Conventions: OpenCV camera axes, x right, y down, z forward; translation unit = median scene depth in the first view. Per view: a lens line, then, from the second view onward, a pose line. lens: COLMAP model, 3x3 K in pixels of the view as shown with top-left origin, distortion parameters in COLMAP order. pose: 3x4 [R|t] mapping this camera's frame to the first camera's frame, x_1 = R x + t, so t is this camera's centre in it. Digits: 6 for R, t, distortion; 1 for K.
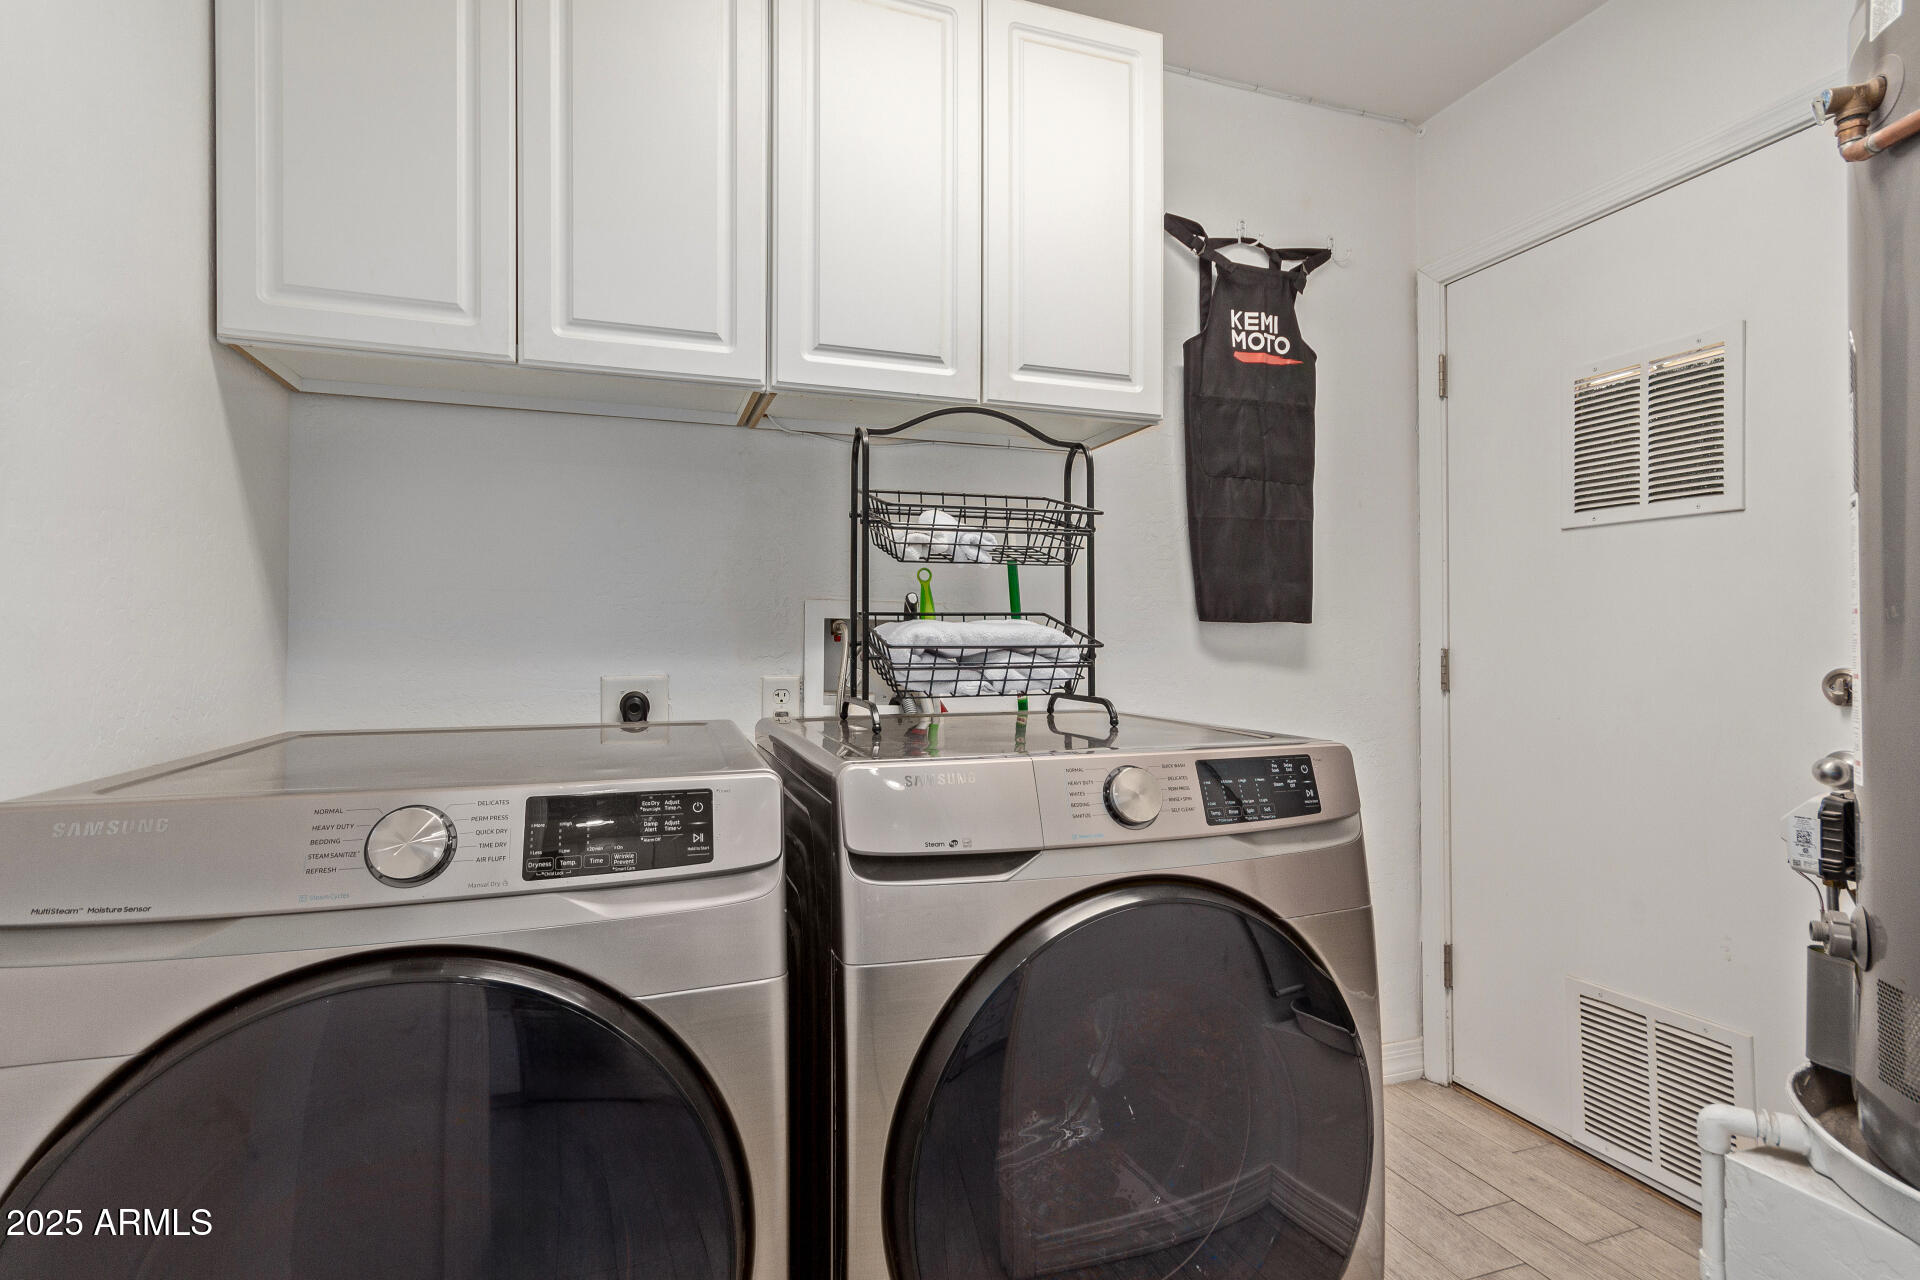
lens RADIAL K [[919.7, 0, 967.3], [0, 919.7, 638.2], [0, 0, 1]] dist [0.002630, 0.001653]
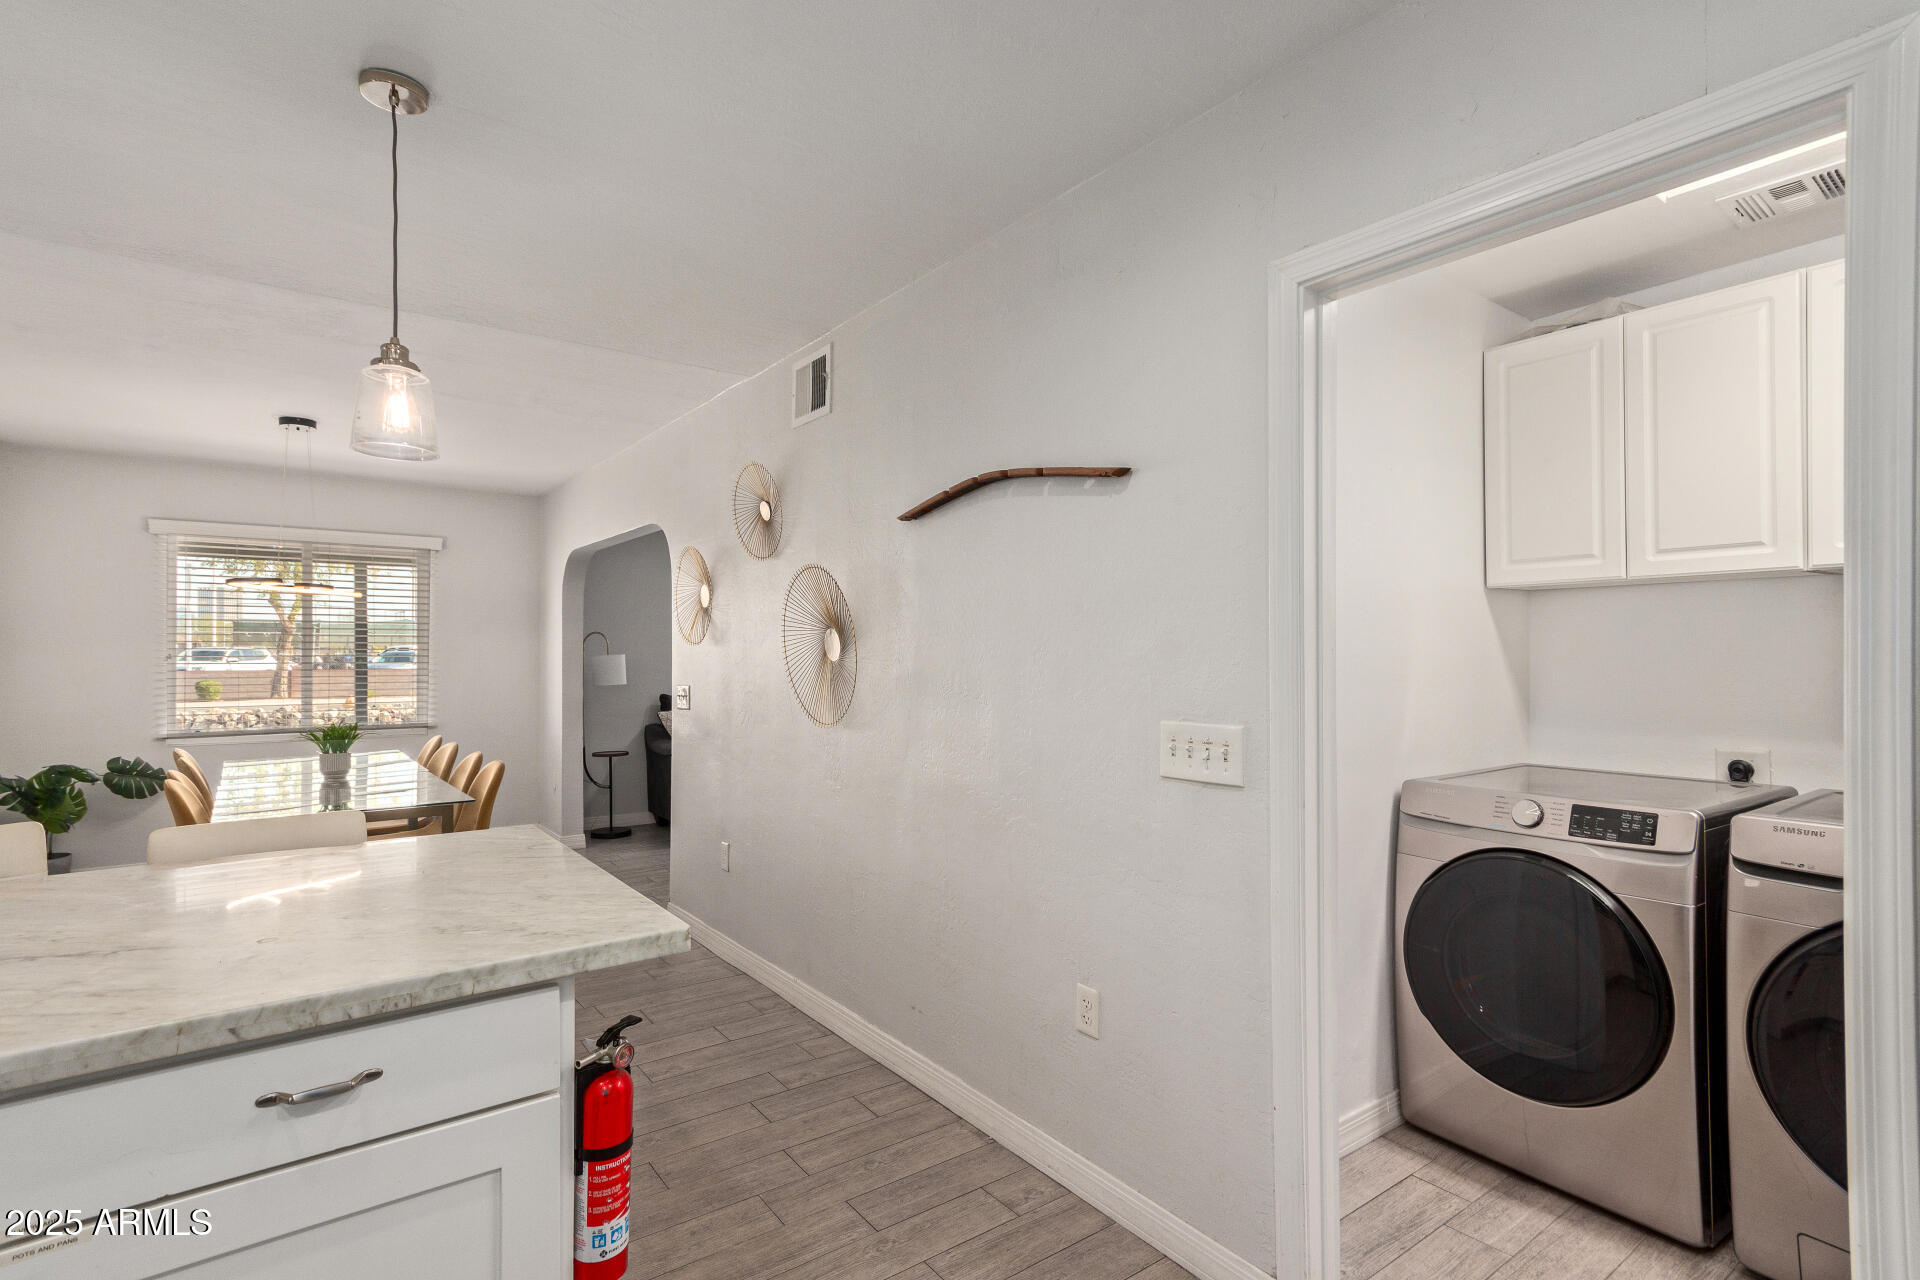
lens RADIAL K [[919.7, 0, 968.2], [0, 919.7, 648.1], [0, 0, 1]] dist [0.002630, 0.001653]
pose [[0.301412, -0.009440, -0.953447, 1.361119], [0.001193, 0.999954, -0.009524, -0.220855], [0.953493, 0.001733, 0.301409, -1.276871]]
